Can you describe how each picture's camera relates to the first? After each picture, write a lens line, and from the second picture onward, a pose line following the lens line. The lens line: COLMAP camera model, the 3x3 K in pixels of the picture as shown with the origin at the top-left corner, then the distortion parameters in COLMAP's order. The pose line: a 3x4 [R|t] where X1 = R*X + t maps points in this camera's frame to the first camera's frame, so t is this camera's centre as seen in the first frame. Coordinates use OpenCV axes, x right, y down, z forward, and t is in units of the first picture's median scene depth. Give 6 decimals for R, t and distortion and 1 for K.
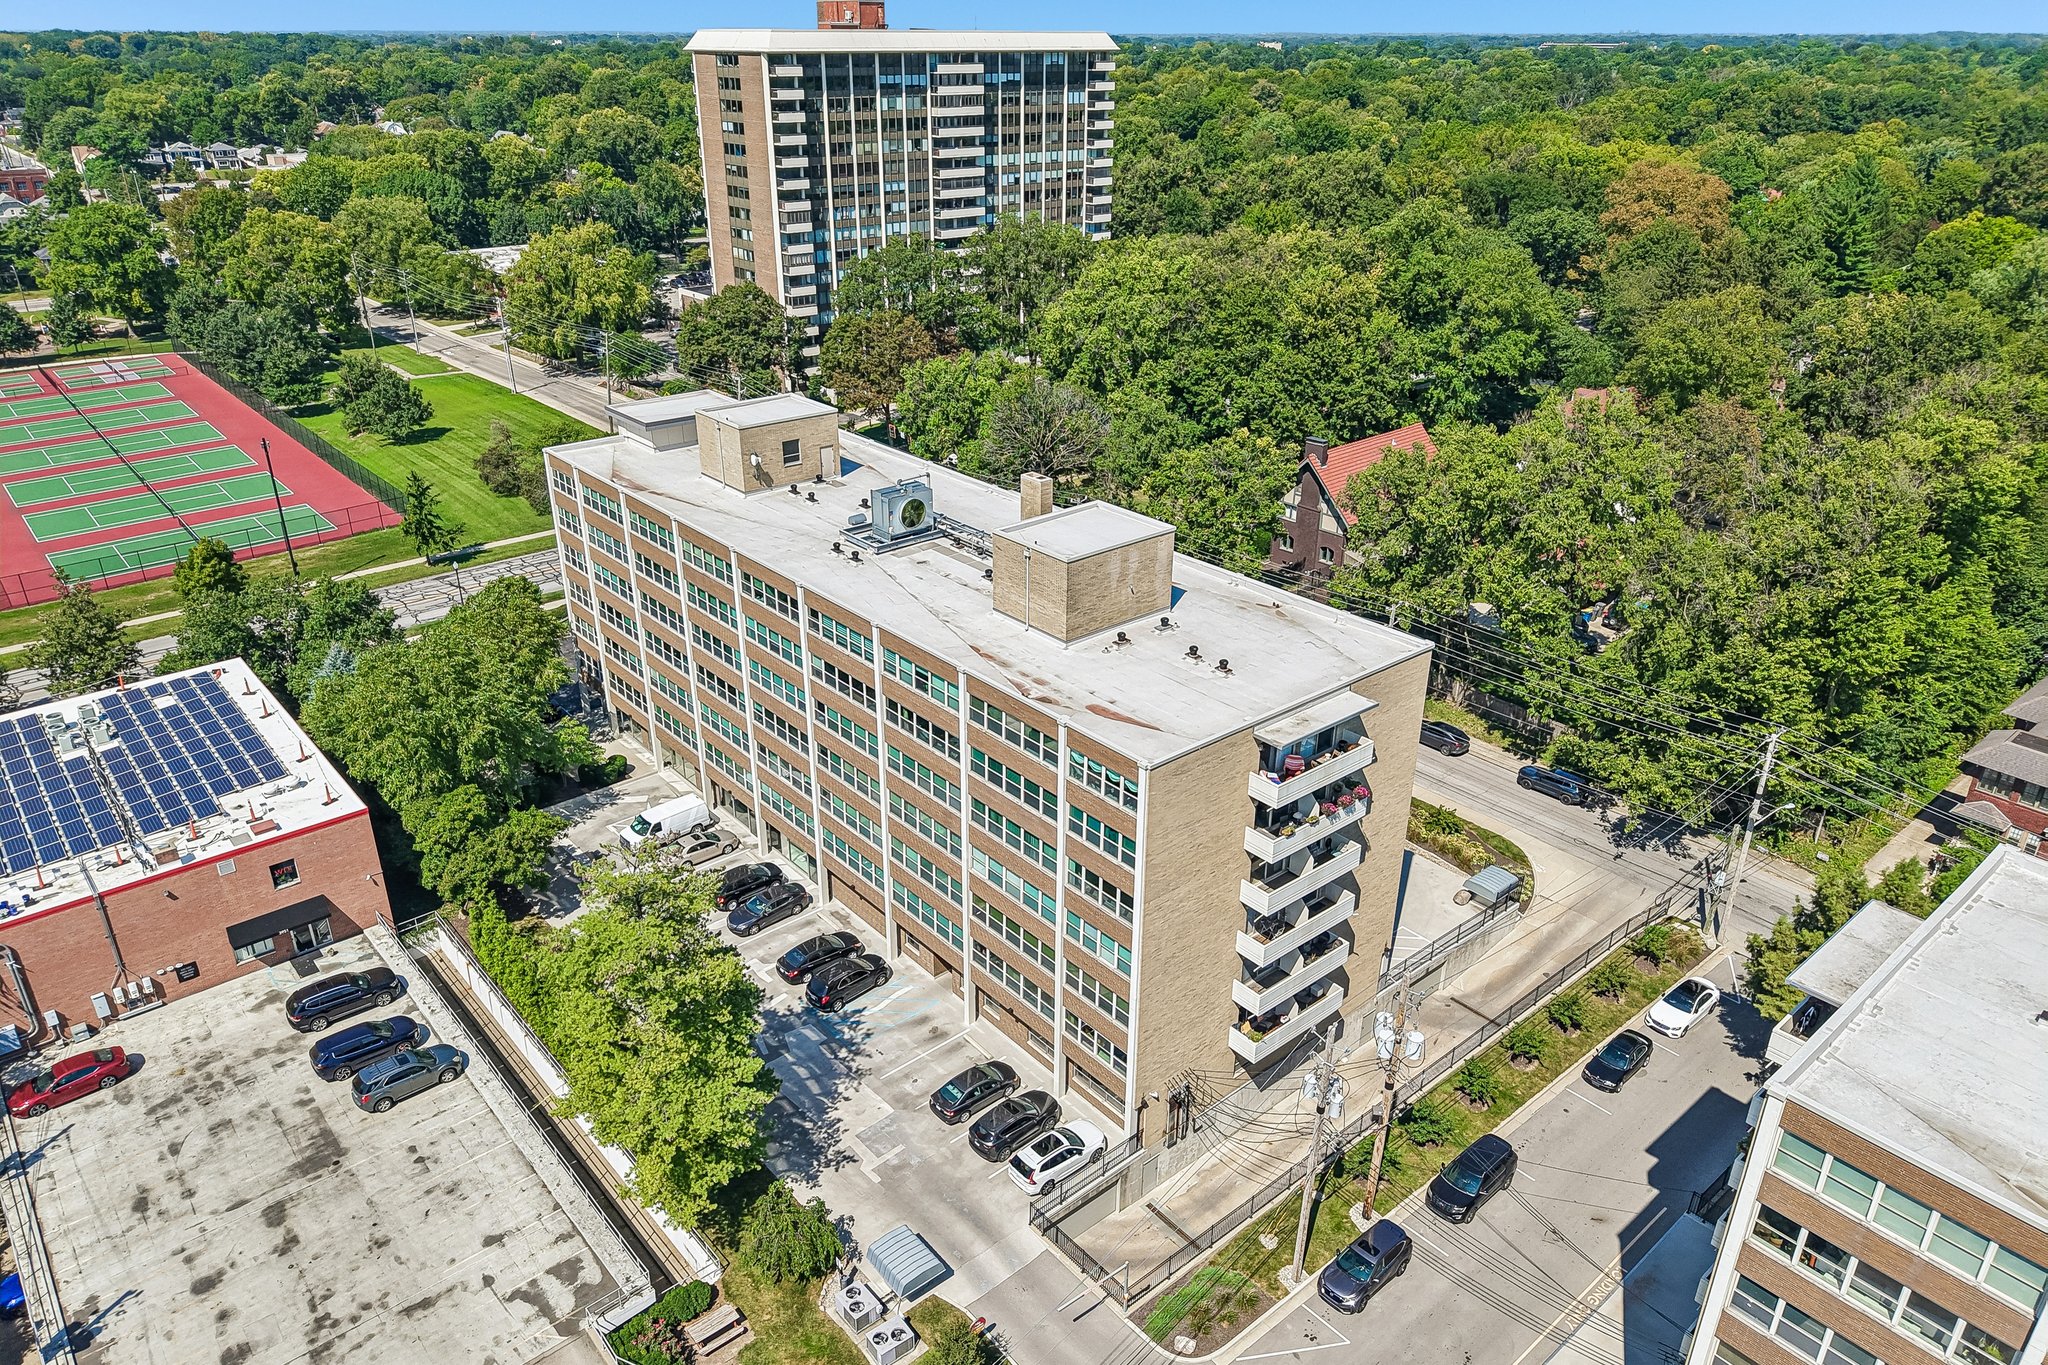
lens RADIAL K [[1369.4, 0, 1024.0], [0, 1369.4, 682.5], [0, 0, 1]] dist [0.001214, 0.001909]
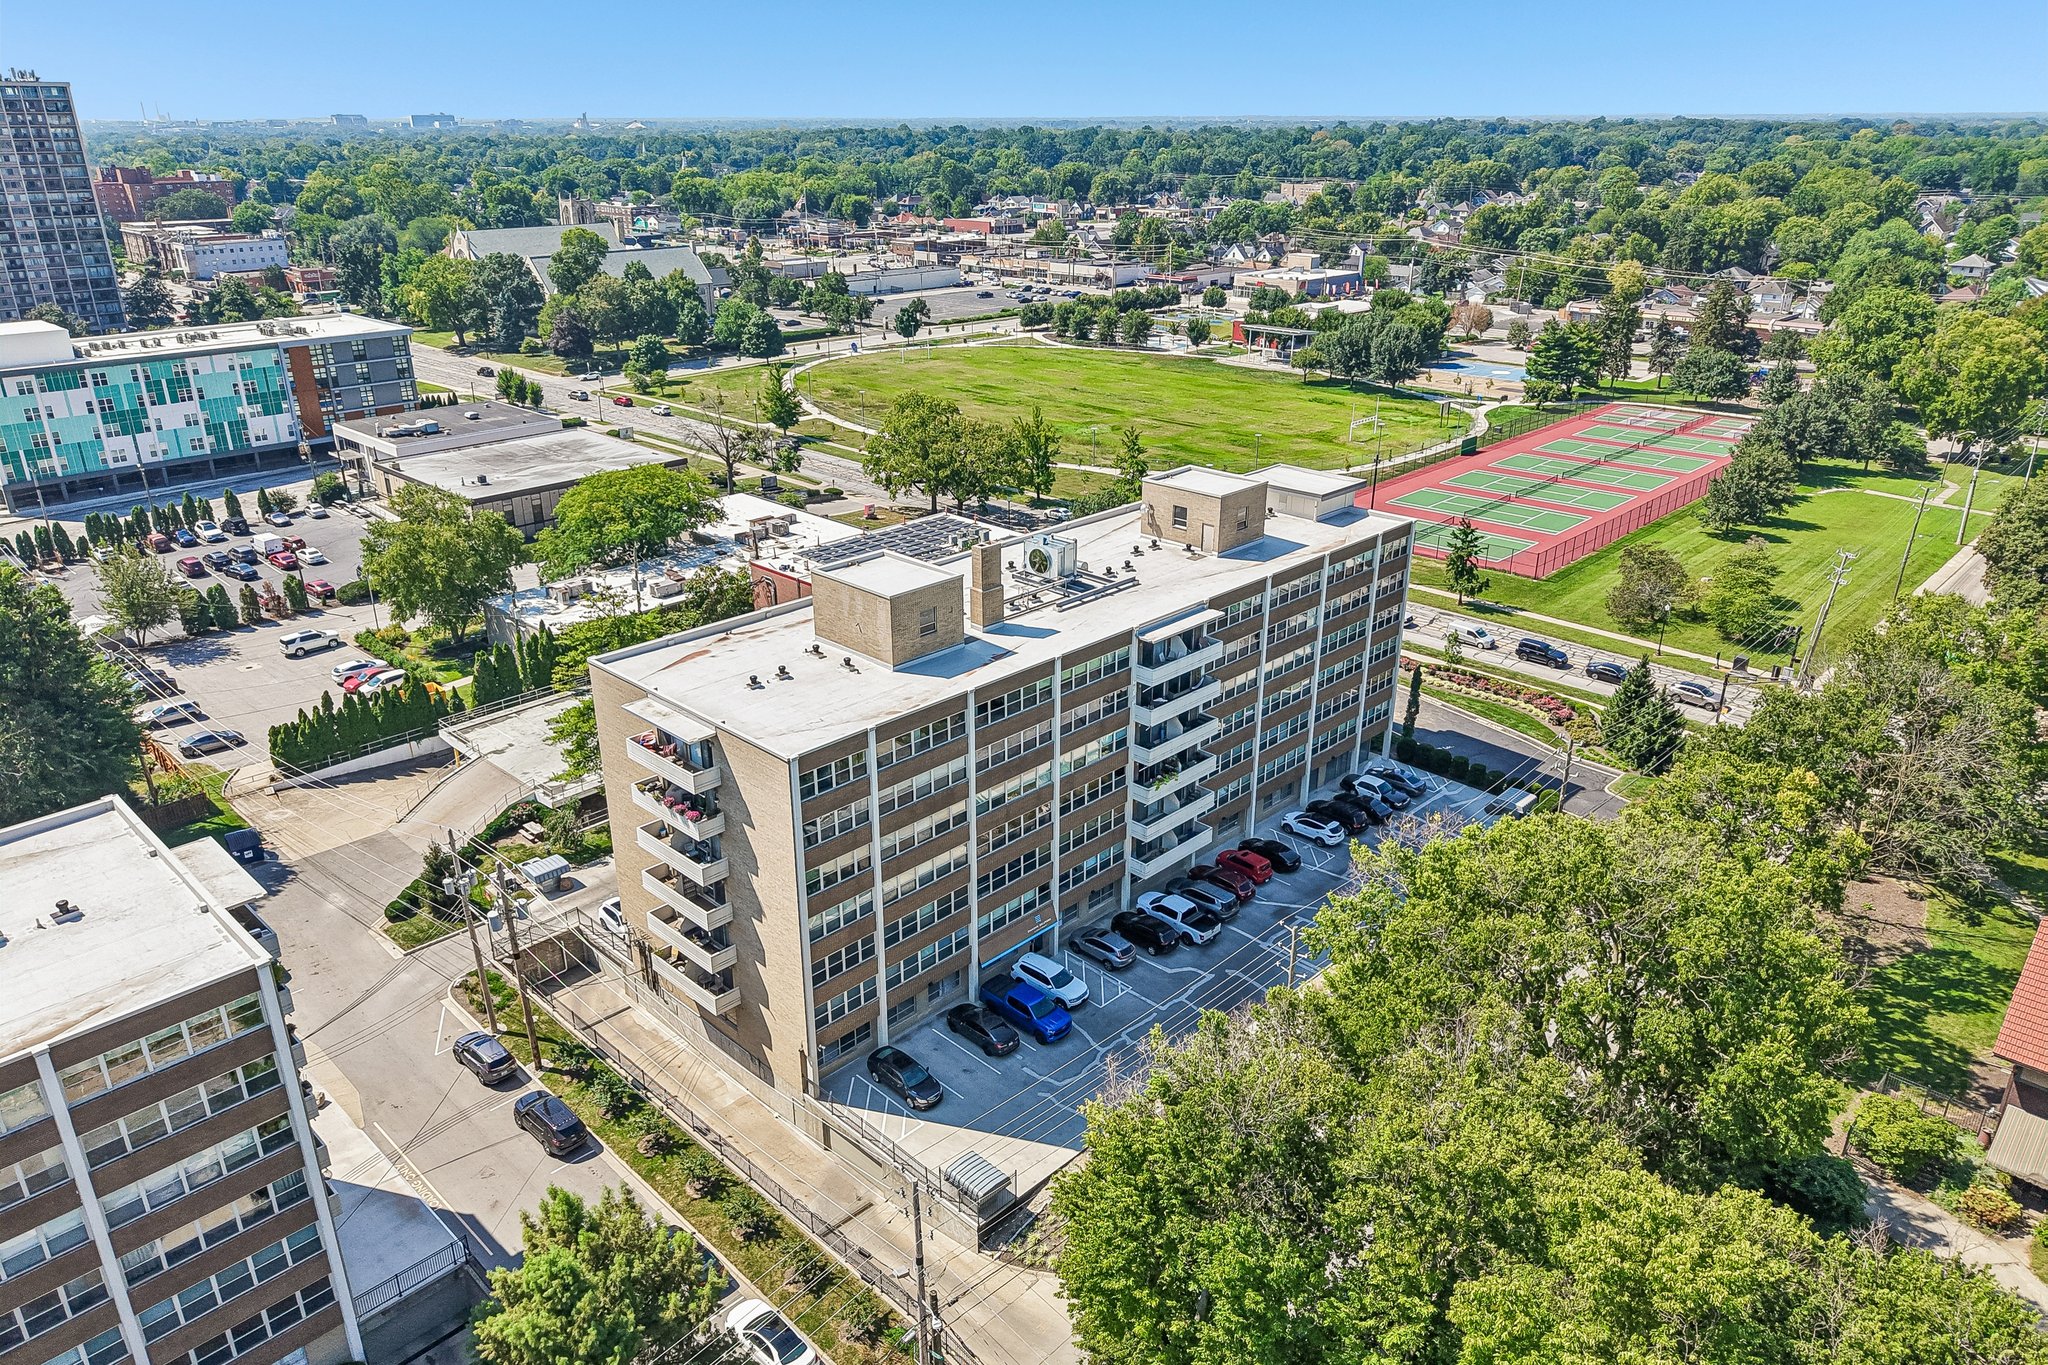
lens RADIAL K [[1376.5, 0, 1024.0], [0, 1376.5, 682.5], [0, 0, 1]] dist [0.002525, -0.002258]
pose [[0.095497, 0.379832, -0.920113, 1.281675], [-0.426435, 0.850835, 0.306974, -0.483842], [0.899463, 0.363054, 0.243226, 0.920556]]
